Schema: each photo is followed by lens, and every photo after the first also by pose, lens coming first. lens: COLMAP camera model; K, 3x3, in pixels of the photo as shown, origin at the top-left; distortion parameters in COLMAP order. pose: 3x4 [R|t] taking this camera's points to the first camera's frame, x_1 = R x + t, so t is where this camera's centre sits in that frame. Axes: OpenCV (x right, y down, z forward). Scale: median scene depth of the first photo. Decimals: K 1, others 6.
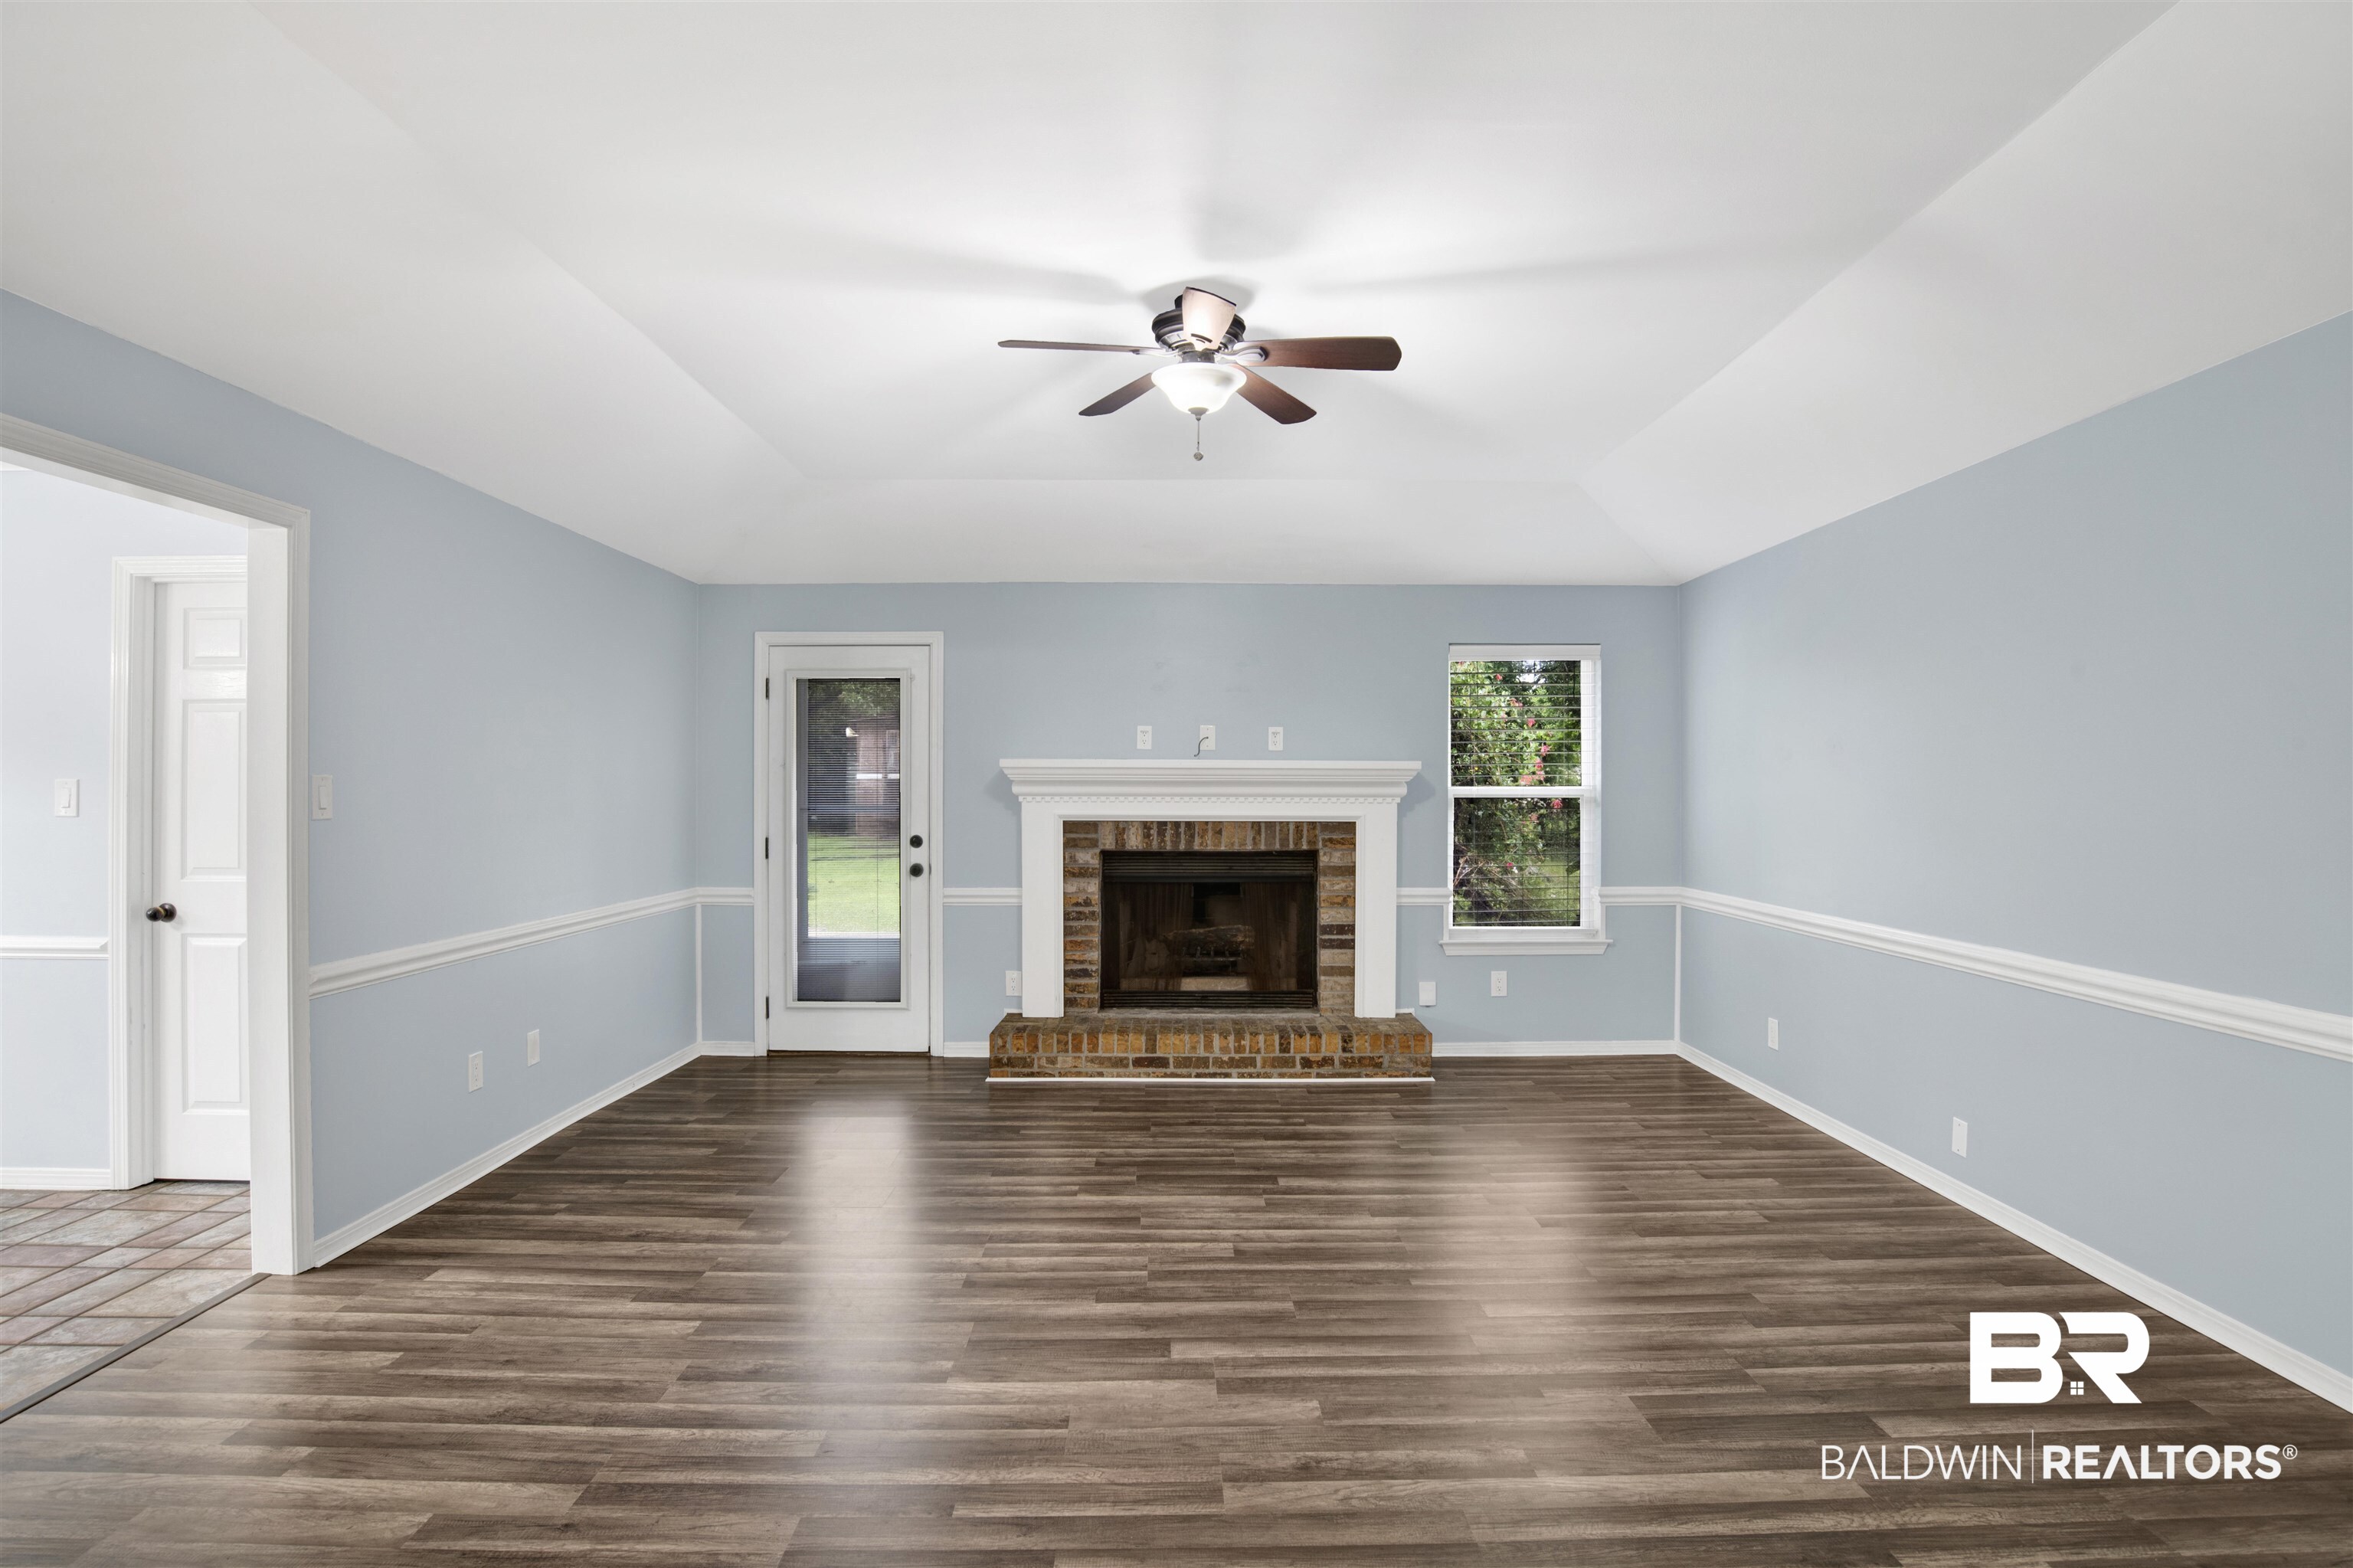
lens RADIAL K [[1216.9, 0, 1176.5], [0, 1216.9, 784.0], [0, 0, 1]] dist [-0.076068, 0.023600]
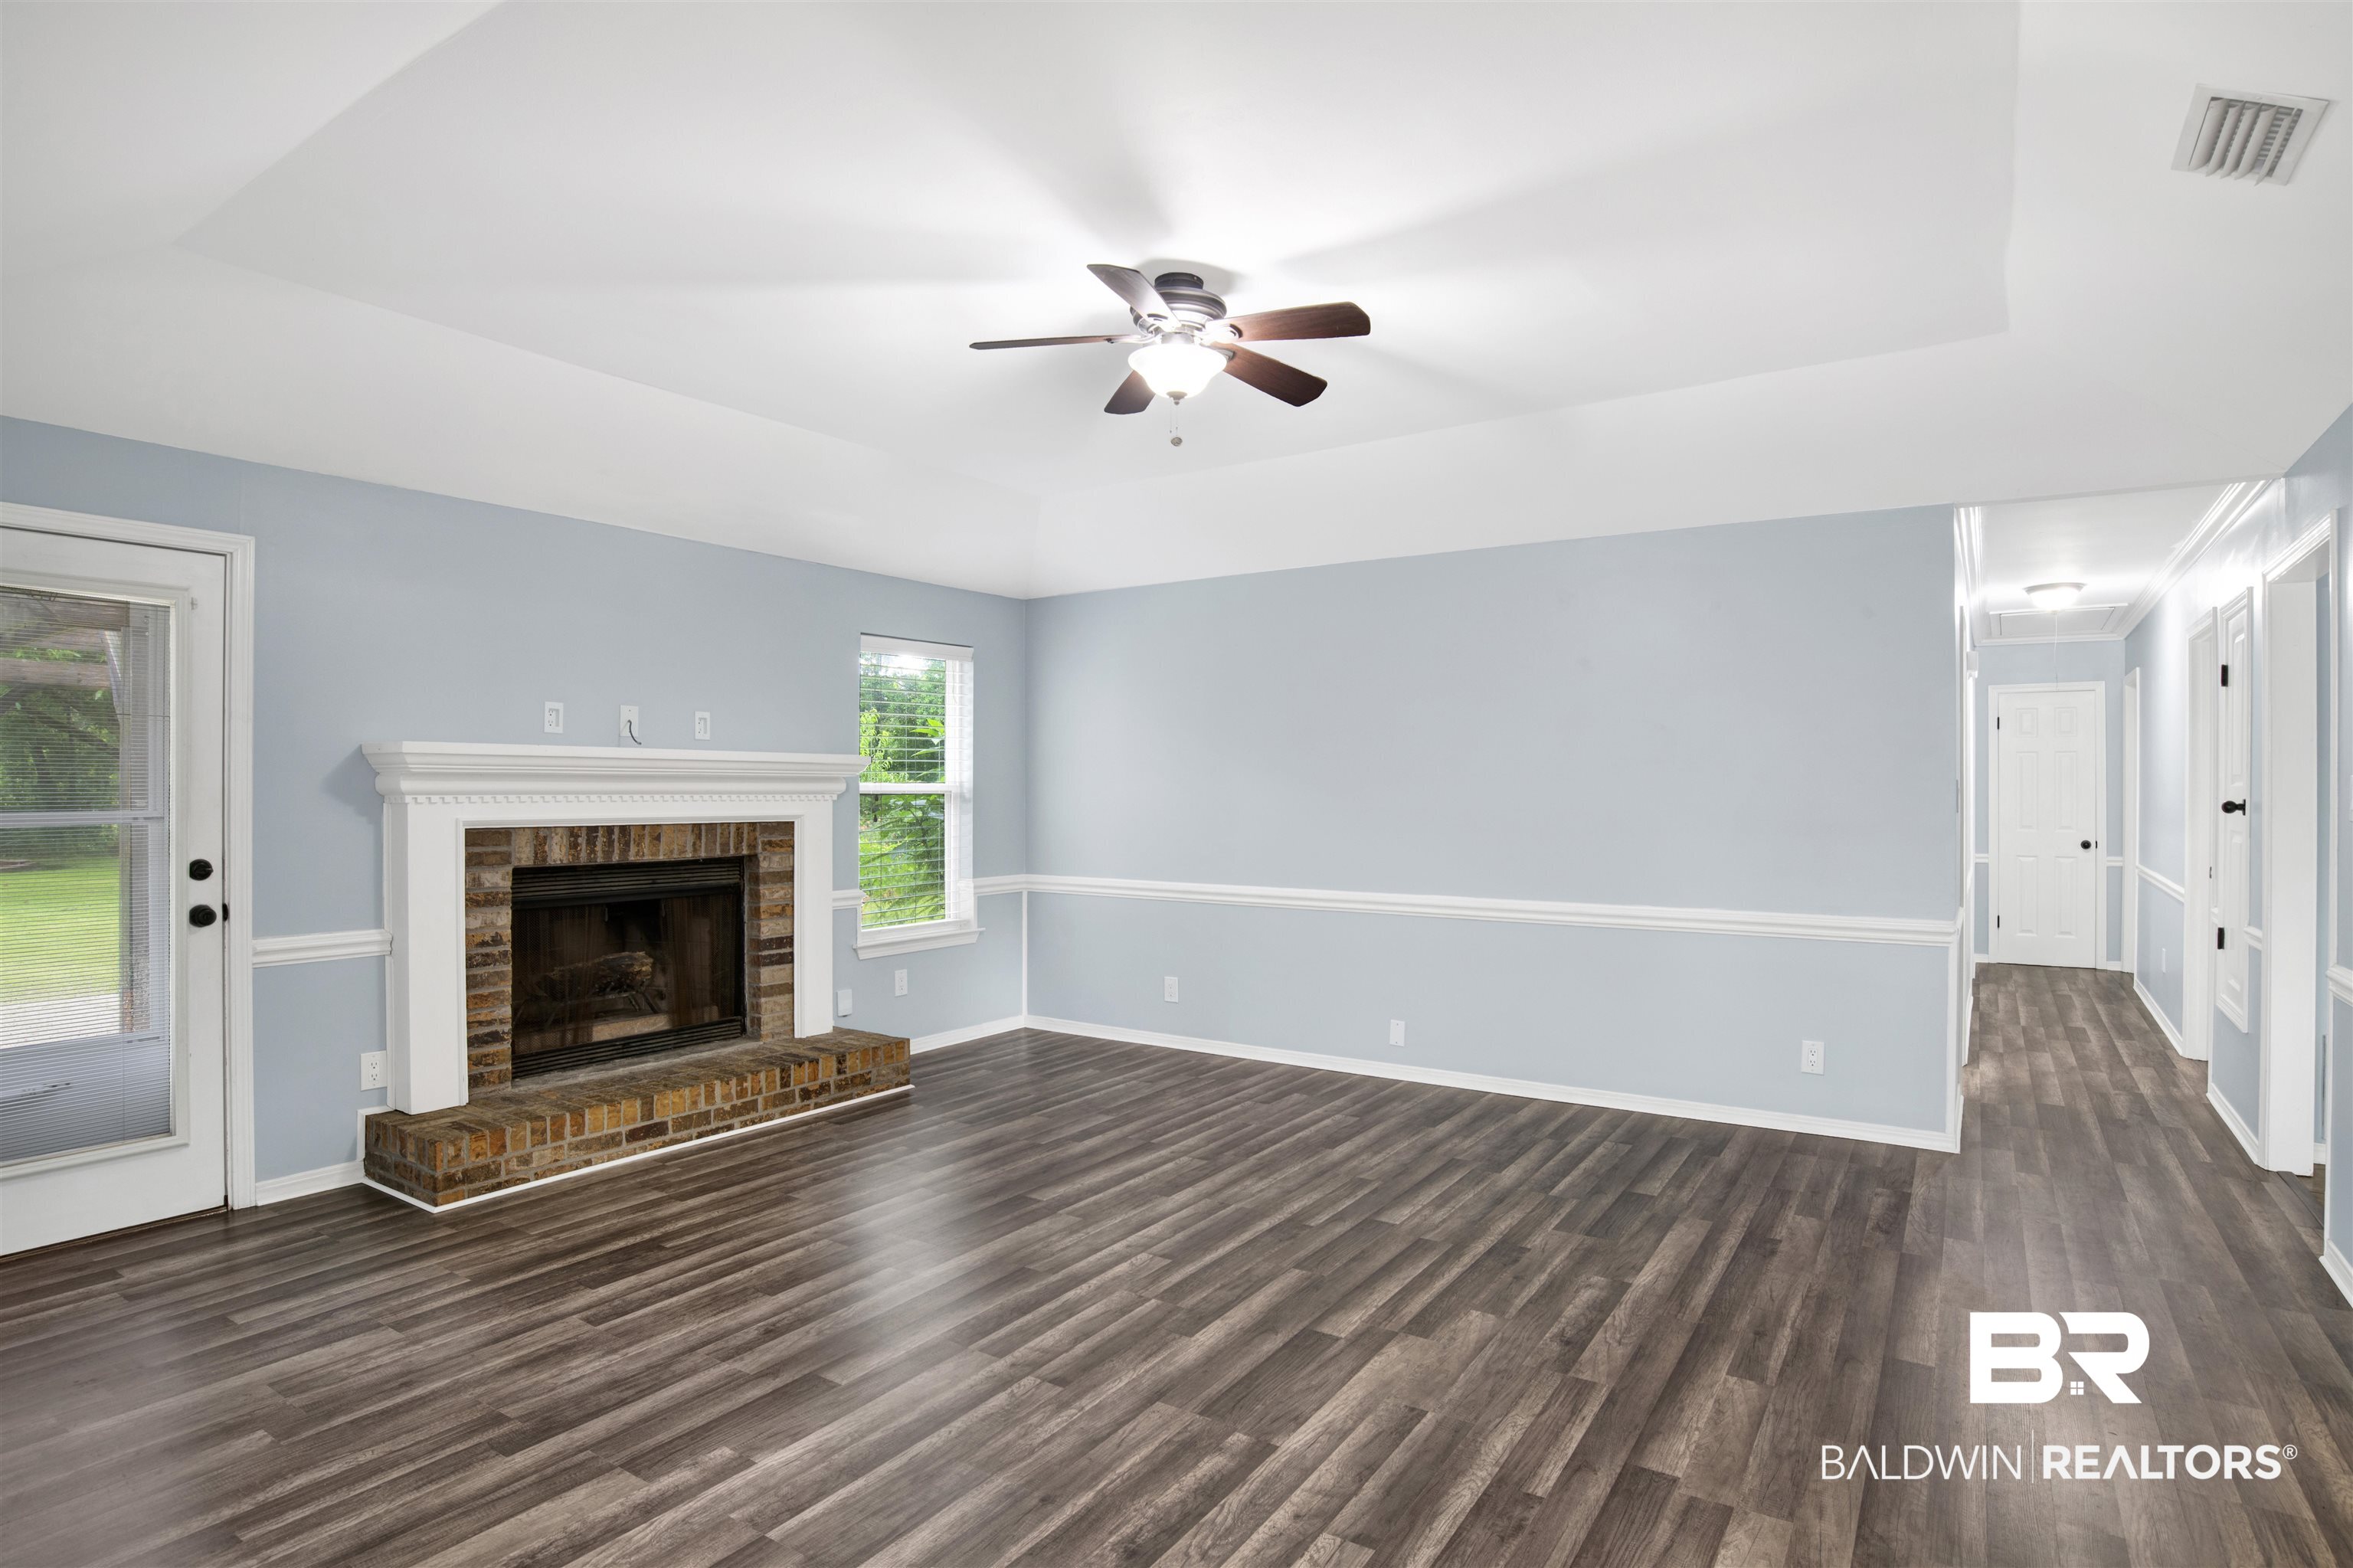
lens RADIAL K [[1243.4, 0, 1190.1], [0, 1243.4, 777.9], [0, 0, 1]] dist [-0.086790, 0.038258]
pose [[0.554424, 0.004985, 0.832219, -0.449879], [-0.002784, 0.999988, -0.004136, 0.001837], [-0.832230, -0.000024, 0.554431, 0.249813]]
